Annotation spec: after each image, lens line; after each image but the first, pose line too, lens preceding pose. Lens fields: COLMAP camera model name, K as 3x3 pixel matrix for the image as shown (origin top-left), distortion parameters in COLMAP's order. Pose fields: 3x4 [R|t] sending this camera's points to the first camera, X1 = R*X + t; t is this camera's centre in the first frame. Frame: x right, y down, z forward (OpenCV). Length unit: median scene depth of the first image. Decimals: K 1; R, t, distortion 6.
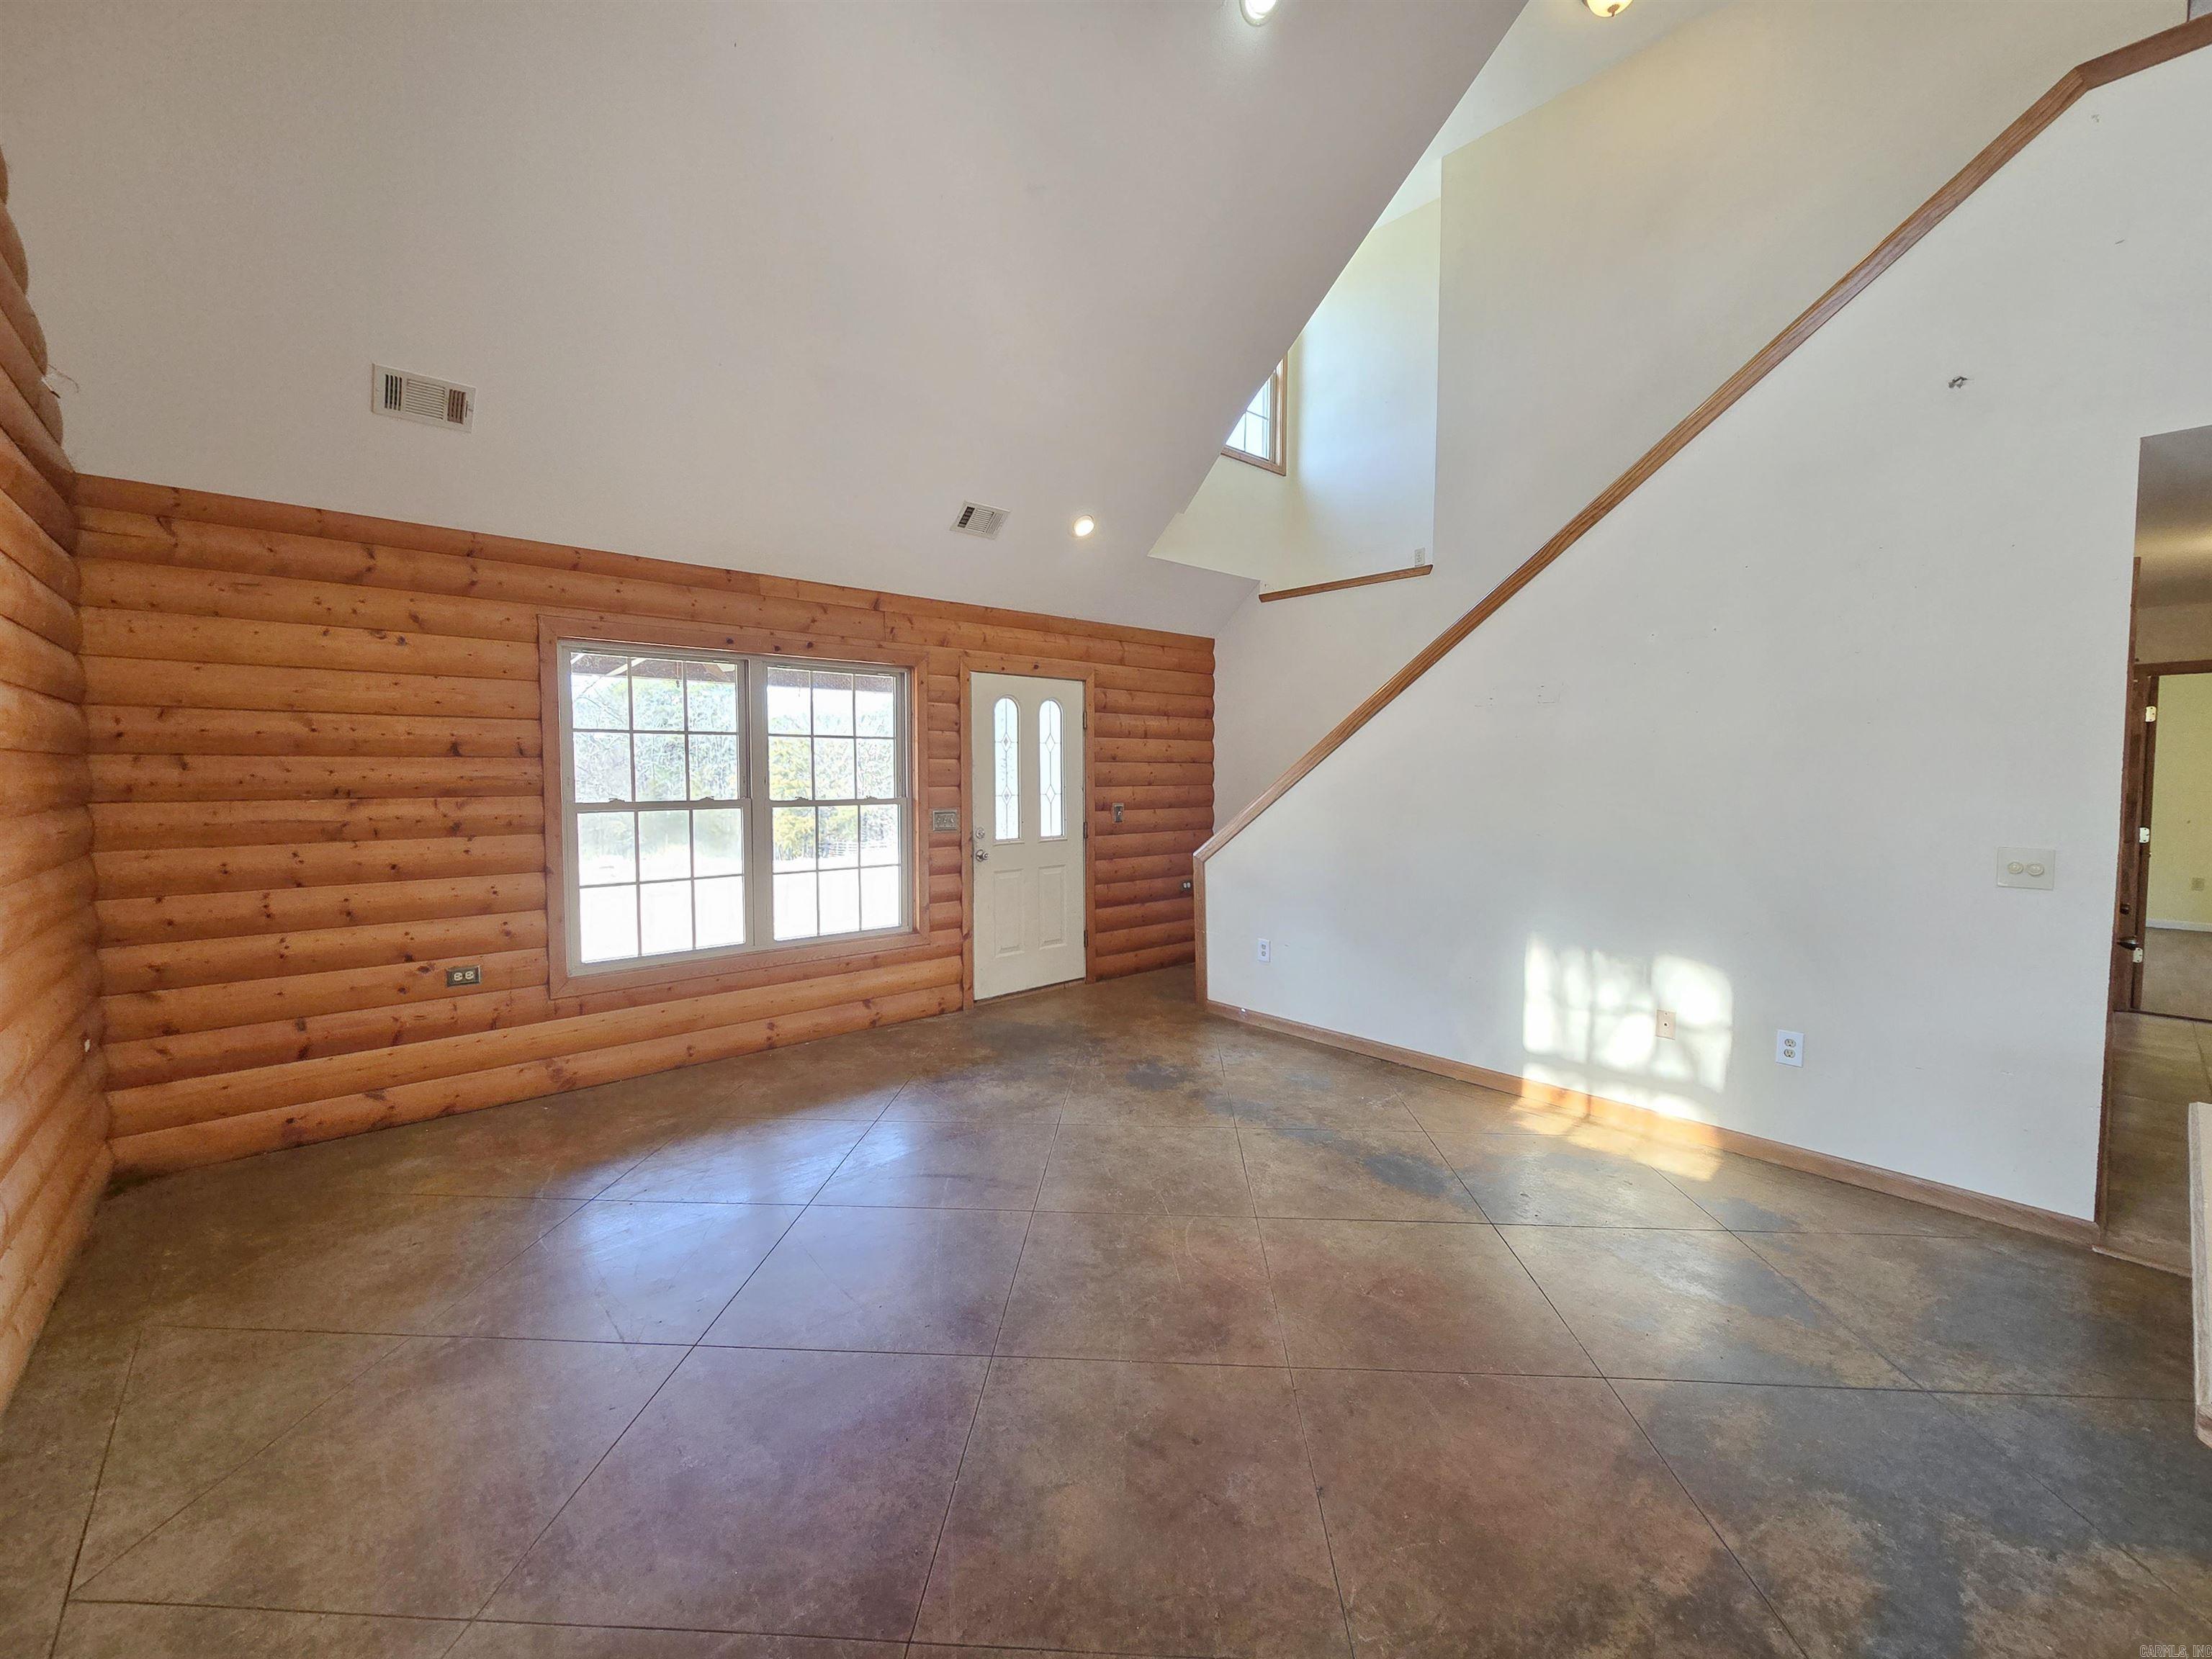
lens RADIAL K [[908.3, 0, 1118.9], [0, 908.3, 816.0], [0, 0, 1]] dist [-0.001661, 0.000629]
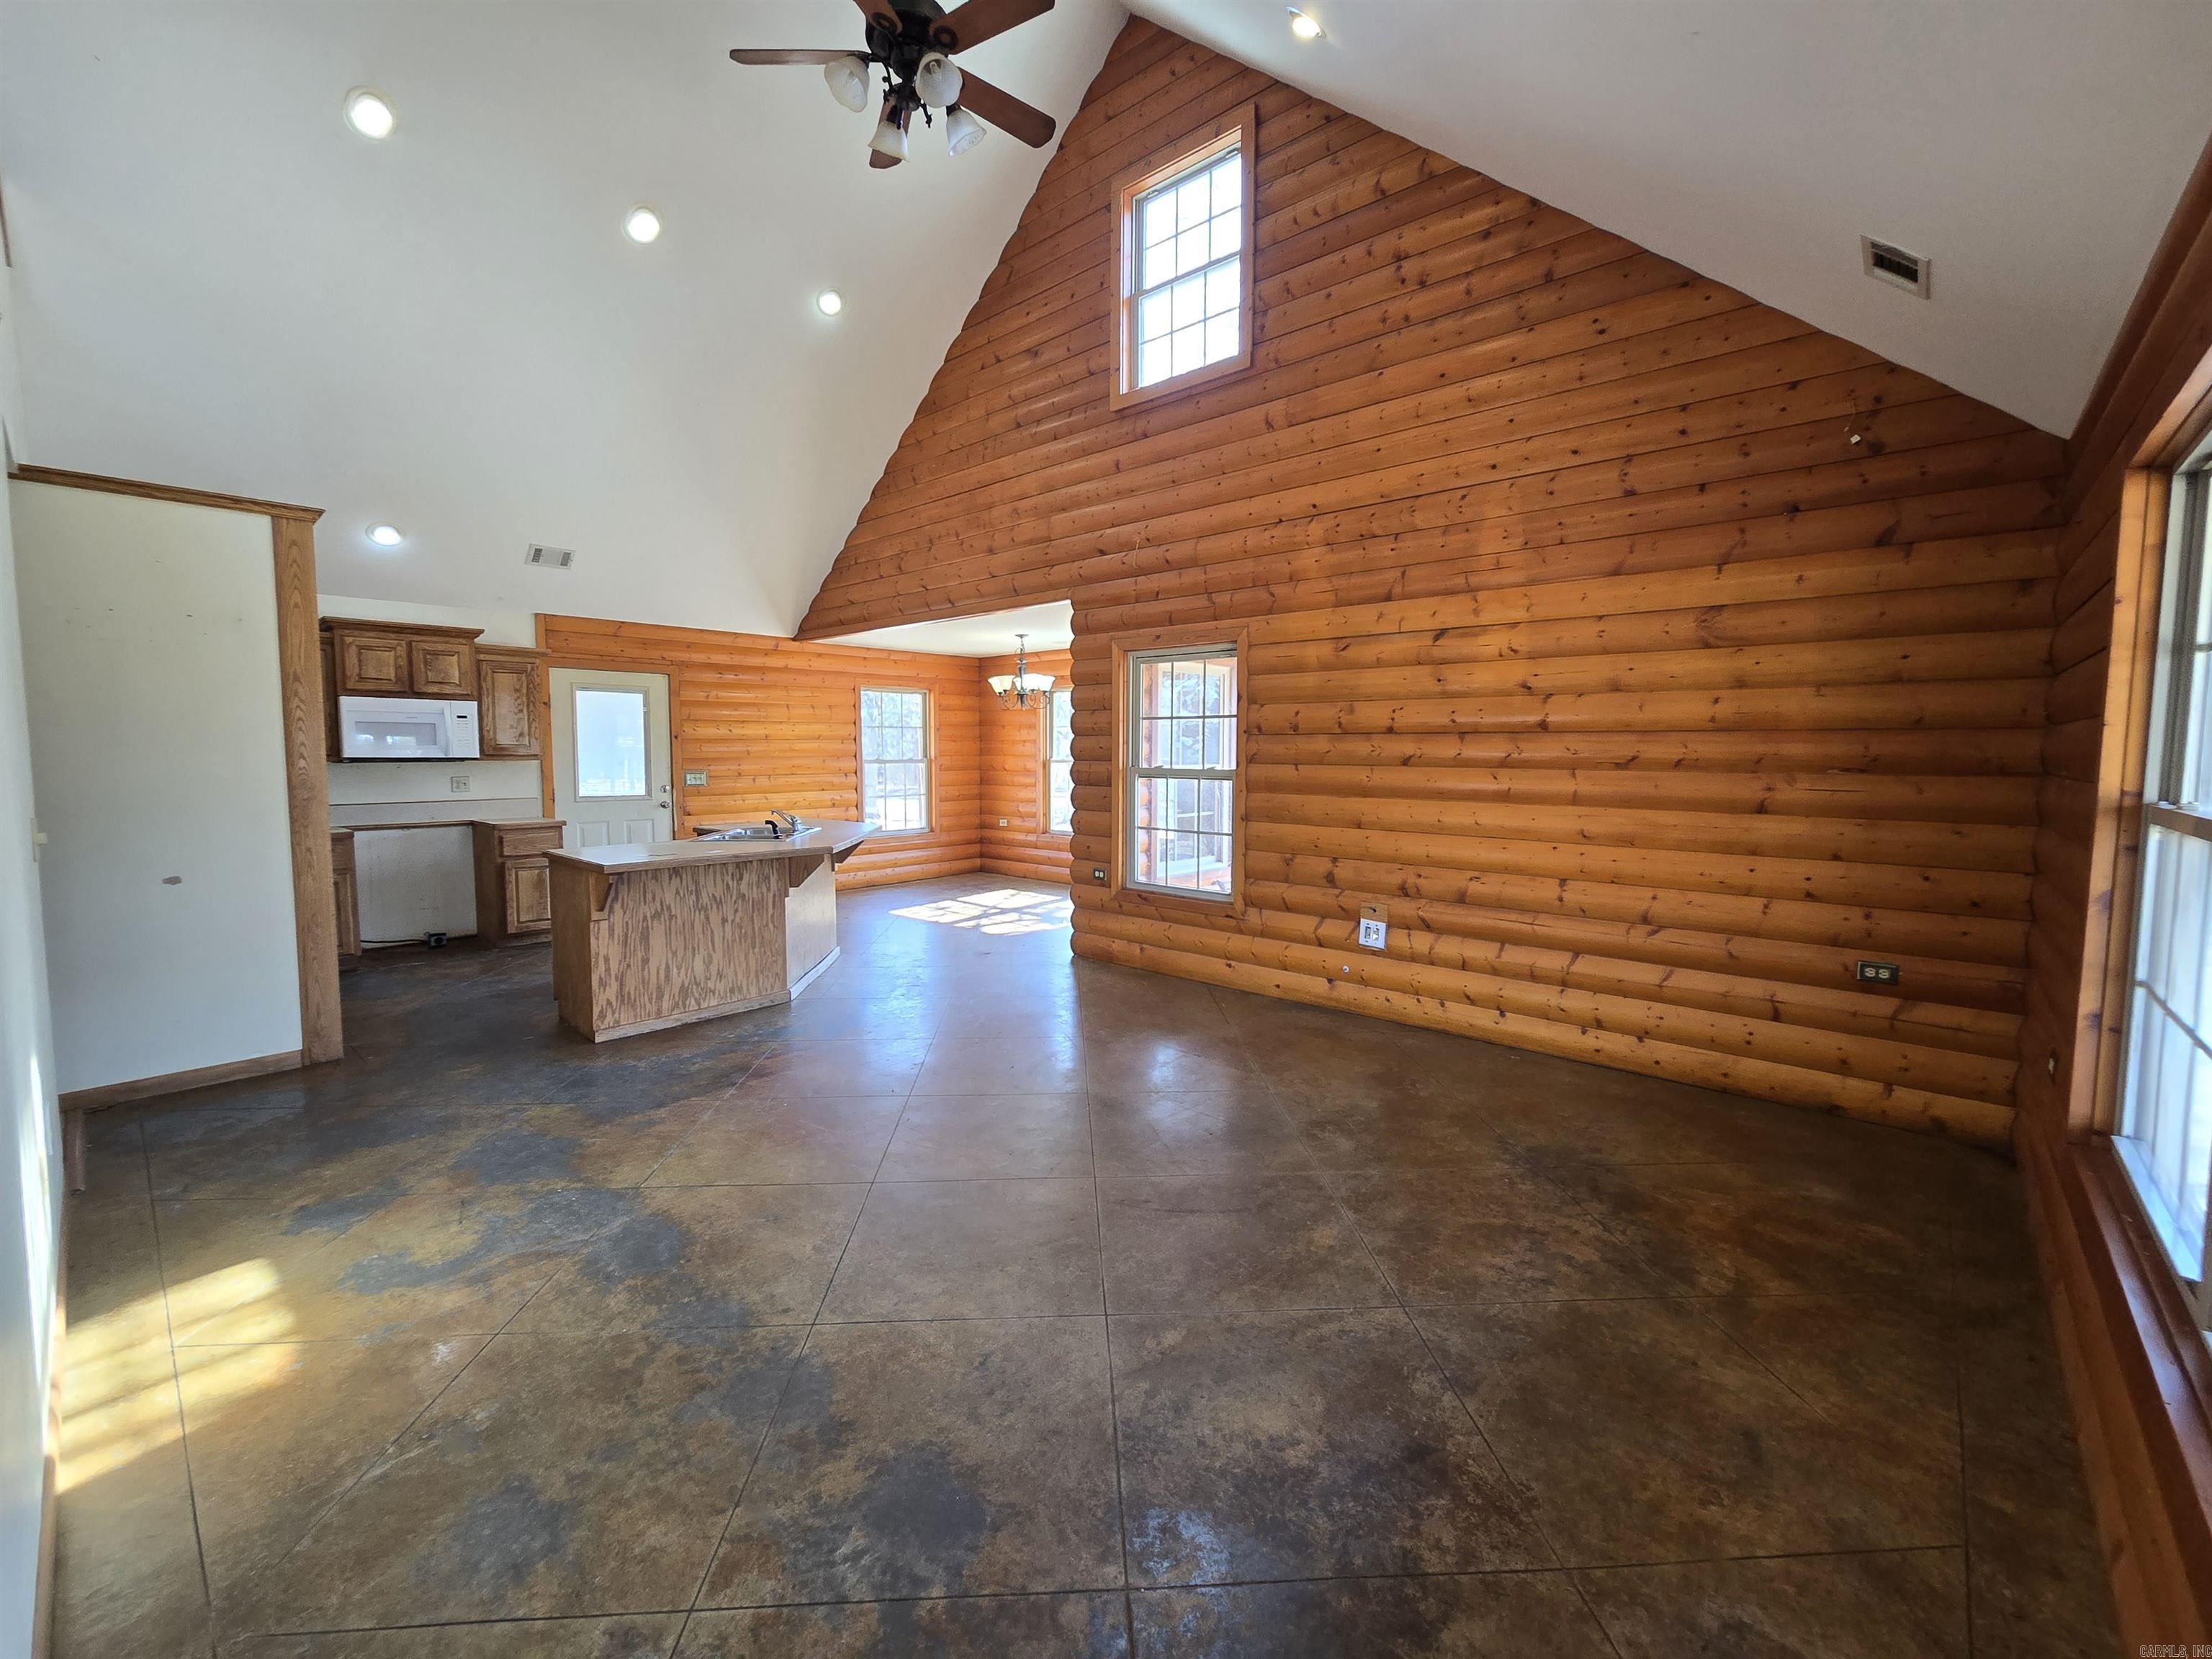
lens RADIAL K [[908.3, 0, 1113.4], [0, 908.3, 811.8], [0, 0, 1]] dist [-0.001661, 0.000629]
pose [[-0.994792, 0.004691, -0.101818, -0.010100], [-0.007597, 0.992750, 0.119954, -0.066520], [0.101642, 0.120103, -0.987544, 1.457029]]
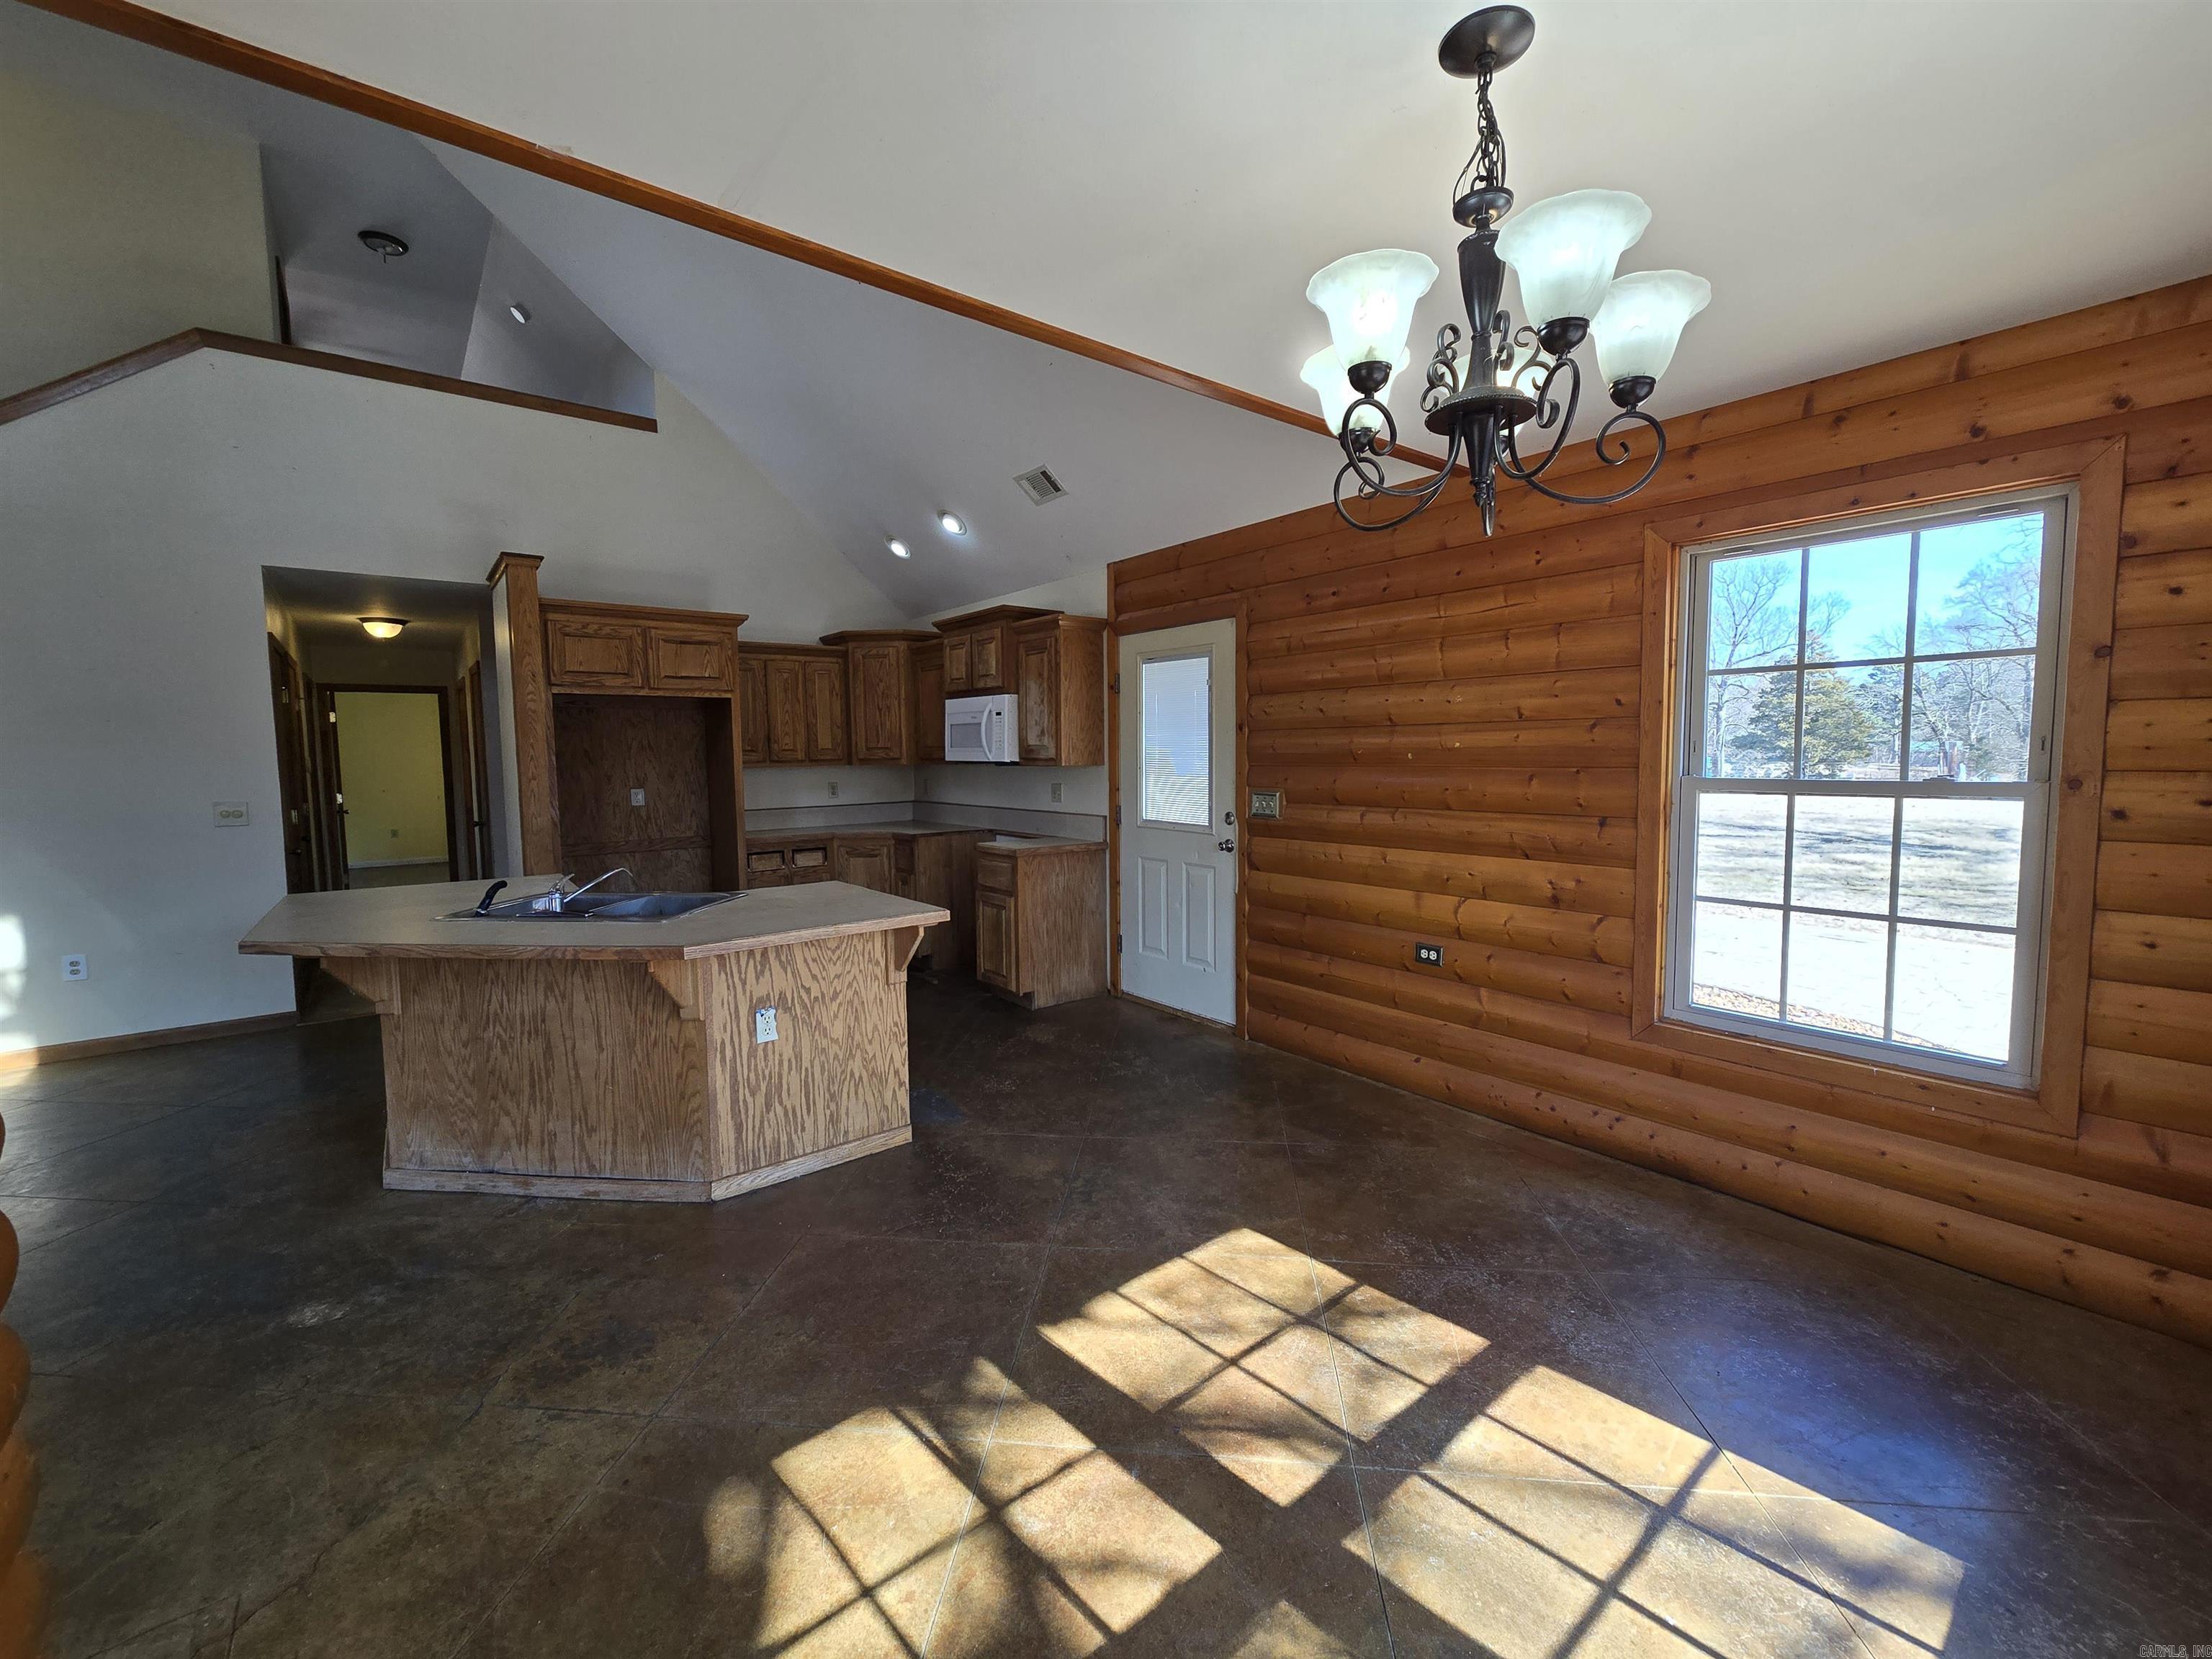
lens RADIAL K [[908.3, 0, 1101.8], [0, 908.3, 815.8], [0, 0, 1]] dist [-0.001661, 0.000629]
pose [[0.067323, -0.075125, 0.994899, -0.372723], [0.063806, 0.995444, 0.070848, 0.031853], [-0.995689, 0.058711, 0.071810, -0.484654]]
